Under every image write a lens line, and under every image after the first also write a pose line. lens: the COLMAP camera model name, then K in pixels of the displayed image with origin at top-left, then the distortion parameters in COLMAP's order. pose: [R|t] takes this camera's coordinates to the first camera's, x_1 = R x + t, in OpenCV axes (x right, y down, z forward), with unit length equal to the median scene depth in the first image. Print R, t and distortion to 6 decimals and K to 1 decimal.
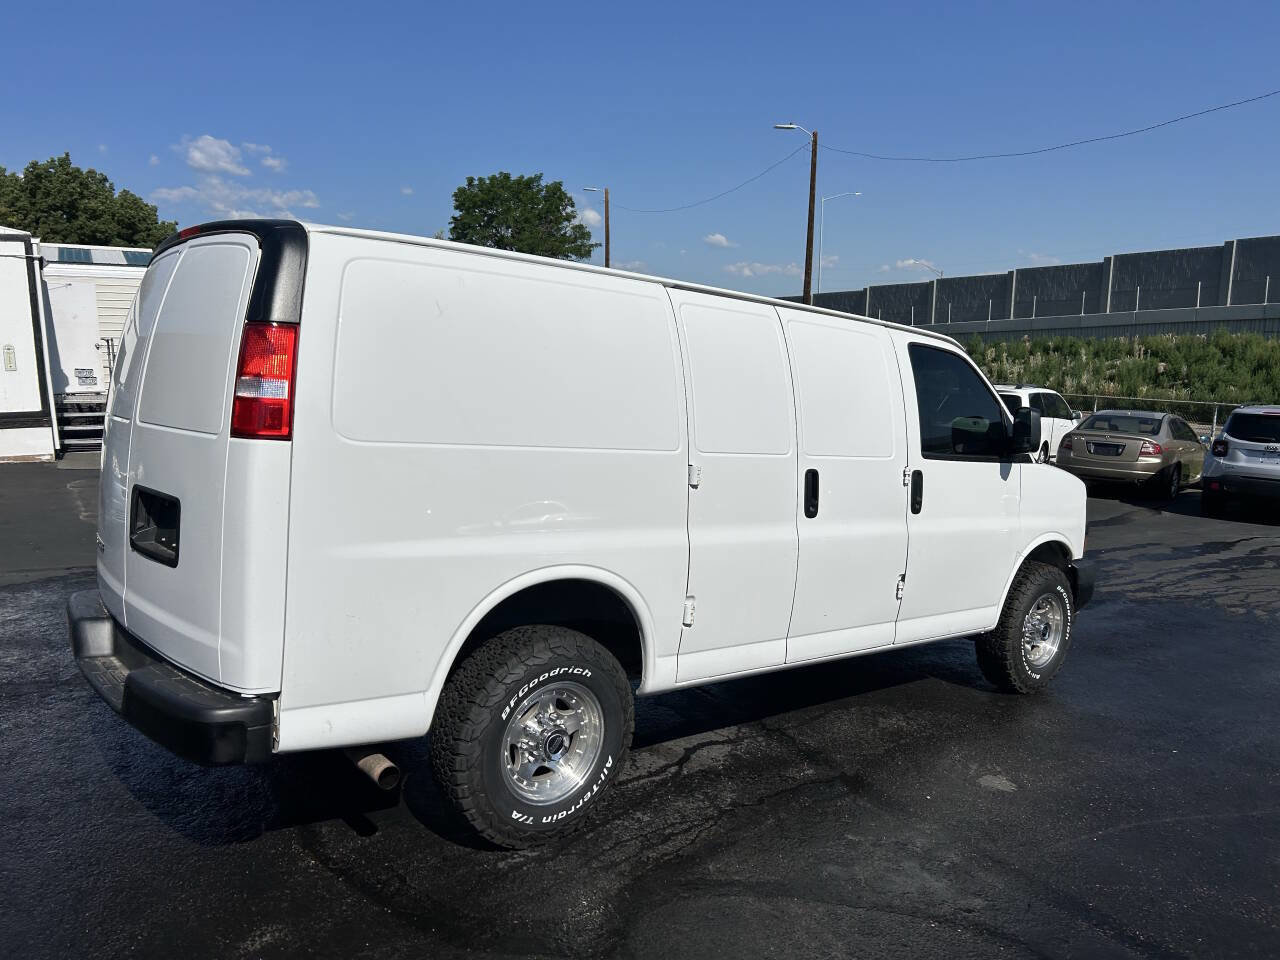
lens RADIAL K [[964.6, 0, 640.2], [0, 964.6, 490.5], [0, 0, 1]] dist [0.060661, -0.083242]
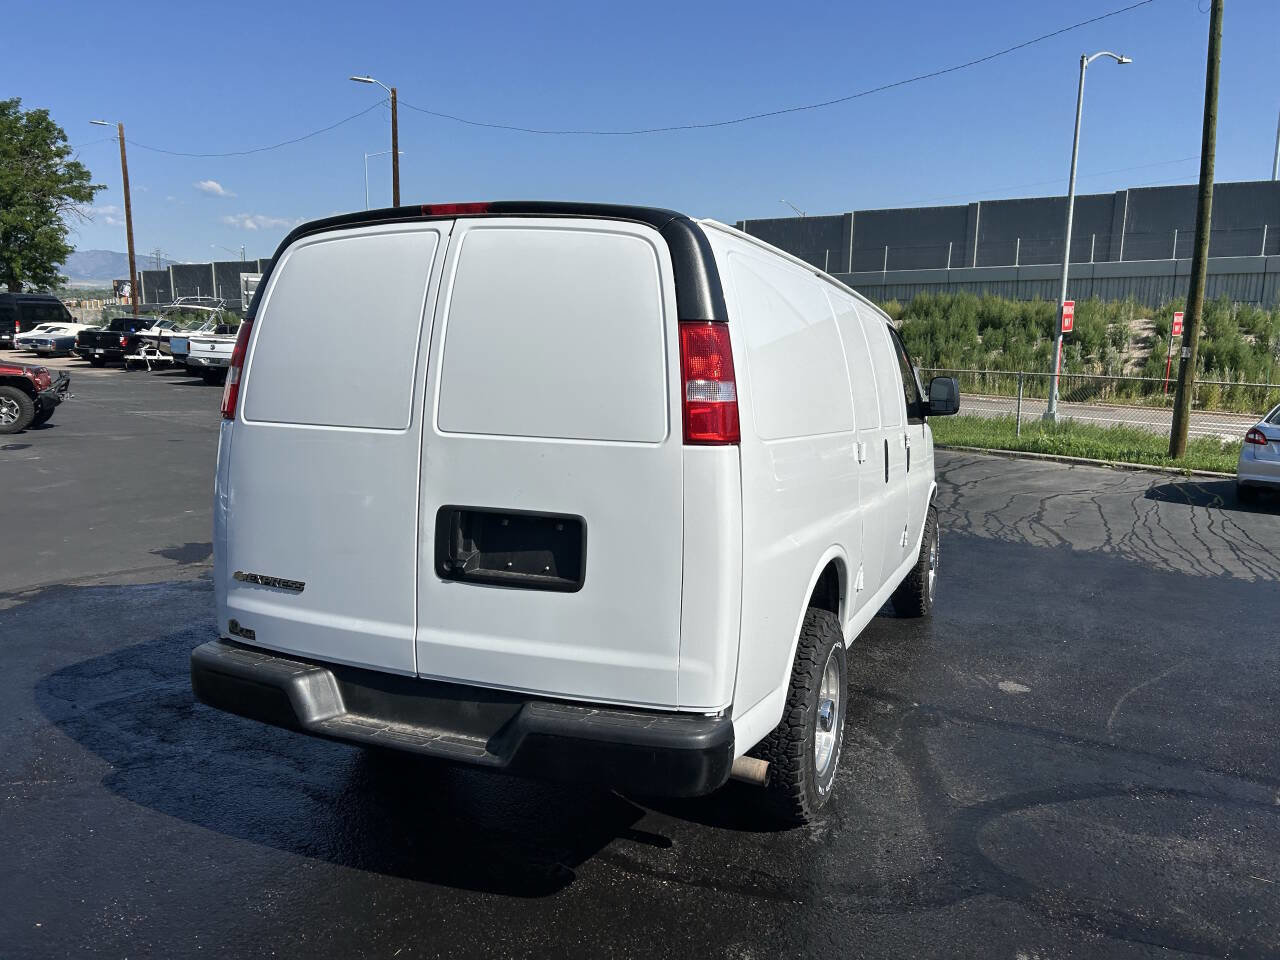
lens RADIAL K [[964.6, 0, 640.2], [0, 964.6, 490.5], [0, 0, 1]] dist [0.060661, -0.083242]
pose [[0.887619, -0.077921, 0.453940, -0.556172], [0.060570, 0.996774, 0.052665, -0.039773], [-0.456579, -0.019251, 0.889475, 0.122188]]
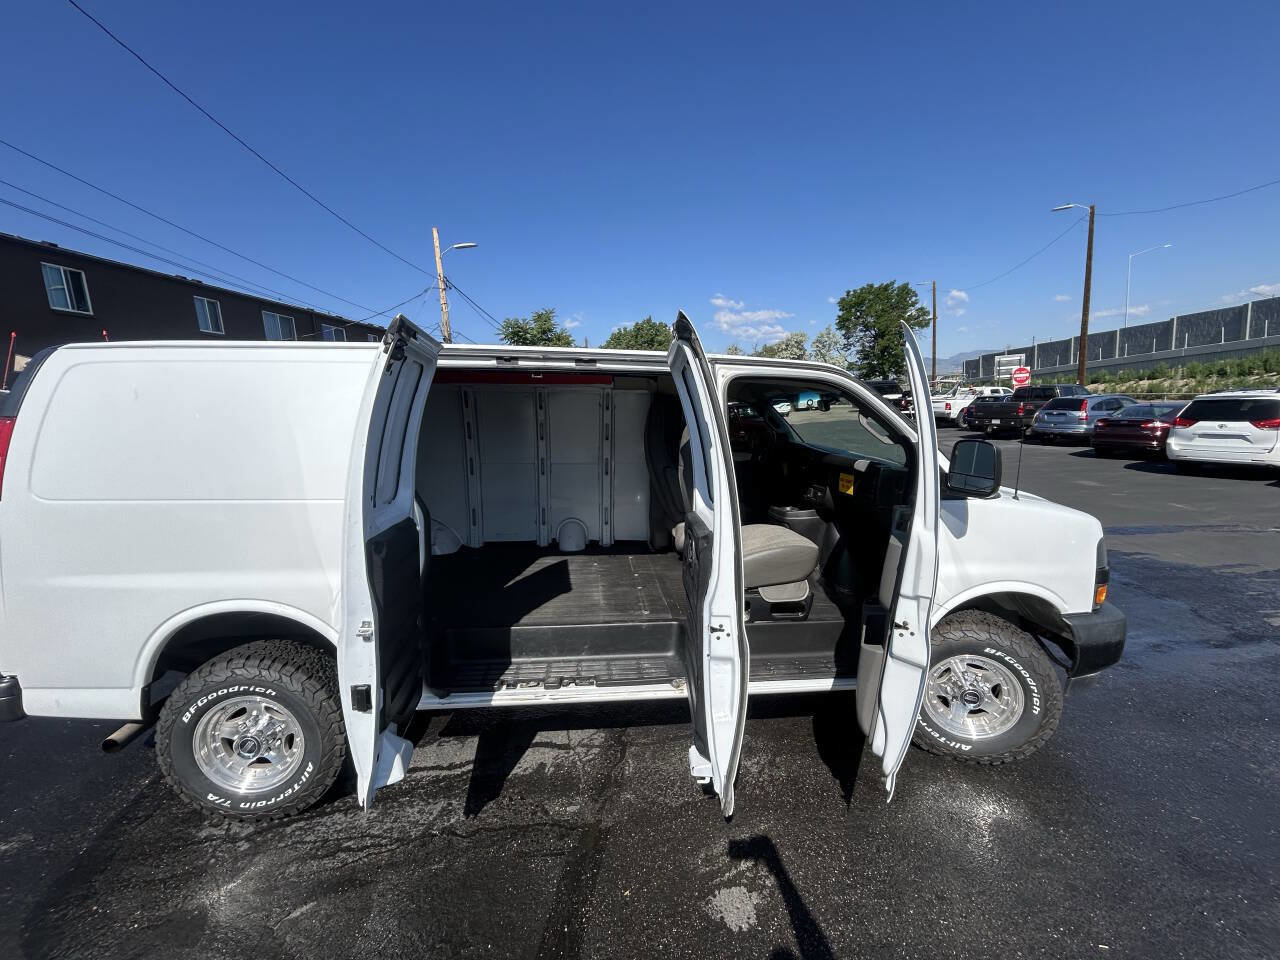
lens RADIAL K [[519.9, 0, 634.6], [0, 519.9, 478.9], [0, 0, 1]] dist [-0.001699, -0.000265]
pose [[0.826757, 0.011539, -0.562442, 0.511927], [-0.004622, 0.999895, 0.013720, -0.062668], [0.562541, -0.008743, 0.826723, 0.565030]]
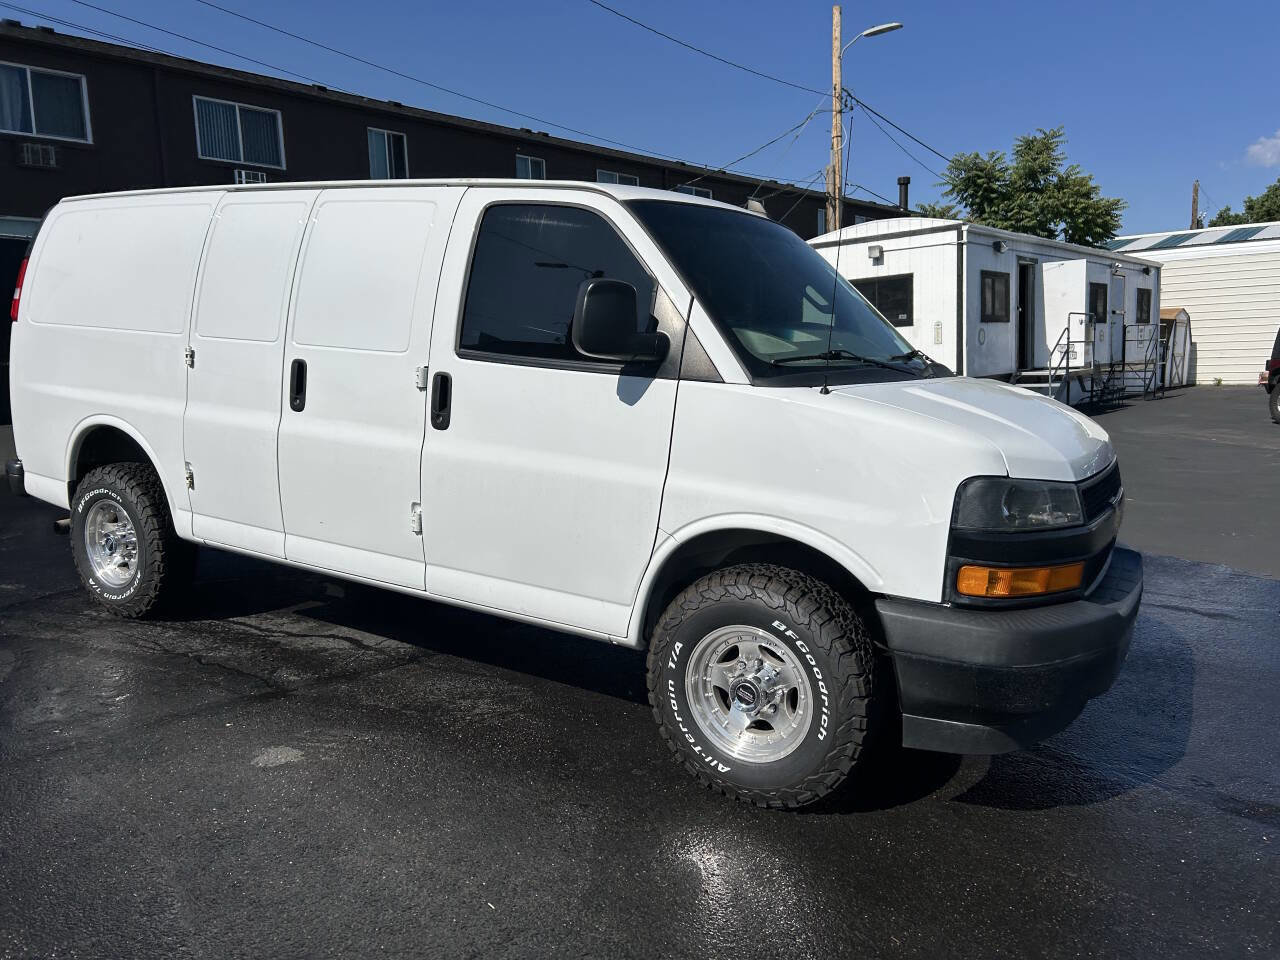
lens RADIAL K [[961.1, 0, 637.3], [0, 961.1, 484.5], [0, 0, 1]] dist [0.050333, -0.060786]
pose [[0.328006, 0.105374, -0.938780, 1.118929], [-0.108510, 0.991384, 0.073366, -0.006265], [0.938423, 0.077802, 0.336614, 0.944846]]
